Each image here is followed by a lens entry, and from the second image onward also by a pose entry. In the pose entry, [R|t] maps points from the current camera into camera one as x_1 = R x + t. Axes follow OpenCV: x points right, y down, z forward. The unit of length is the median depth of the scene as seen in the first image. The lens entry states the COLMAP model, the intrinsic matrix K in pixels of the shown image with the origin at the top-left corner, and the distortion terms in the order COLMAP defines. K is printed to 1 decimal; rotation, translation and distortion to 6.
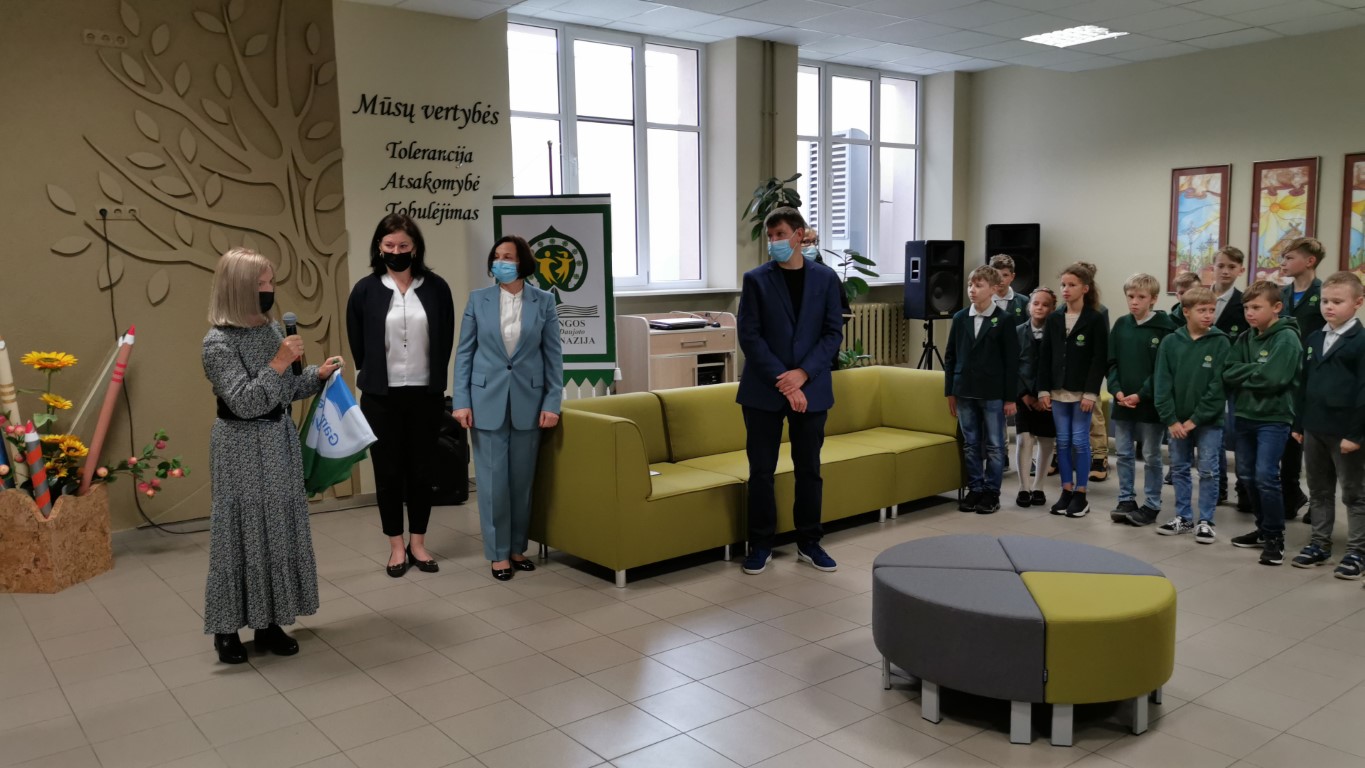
lens RADIAL K [[1044.3, 0, 682.5], [0, 1044.3, 384.0], [0, 0, 1]] dist [0.063588, -0.060966]
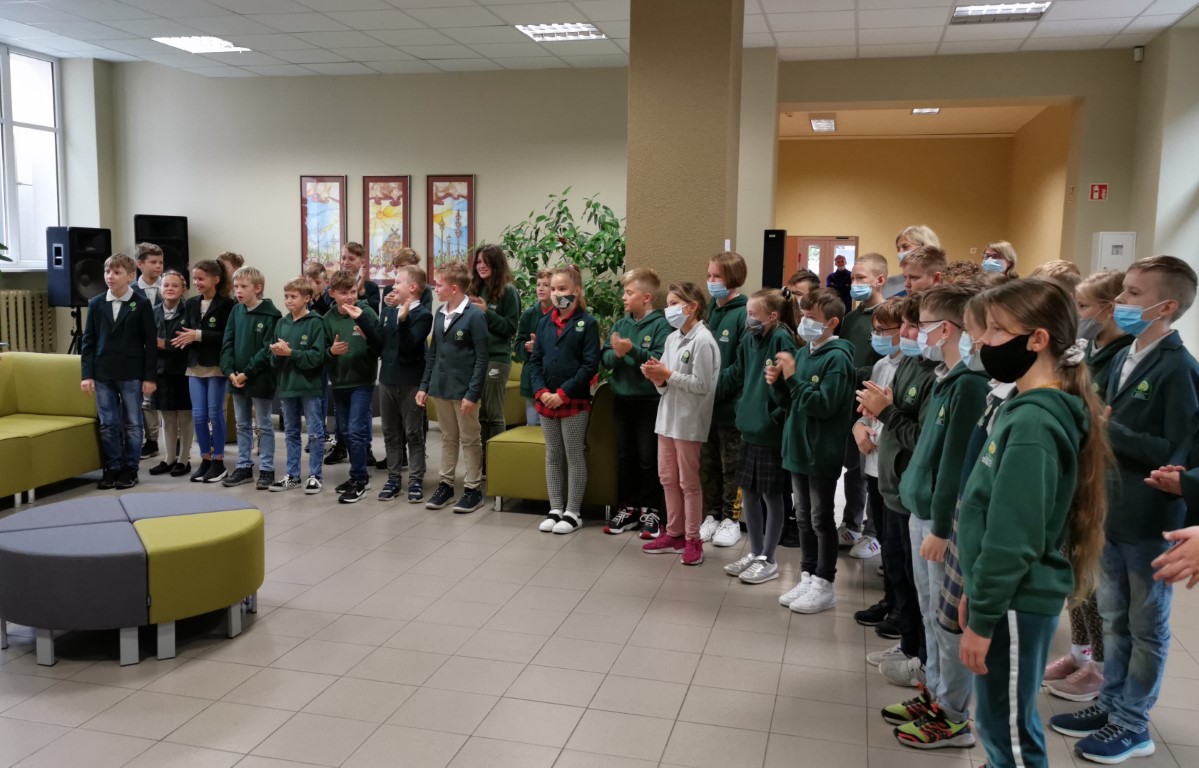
lens RADIAL K [[1091.5, 0, 599.5], [0, 1091.5, 384.0], [0, 0, 1]] dist [0.077657, -0.079533]
pose [[0.806016, -0.038453, 0.590643, 0.016839], [0.040005, 0.999145, 0.010455, 0.022593], [-0.590540, 0.015202, 0.806865, -0.150275]]
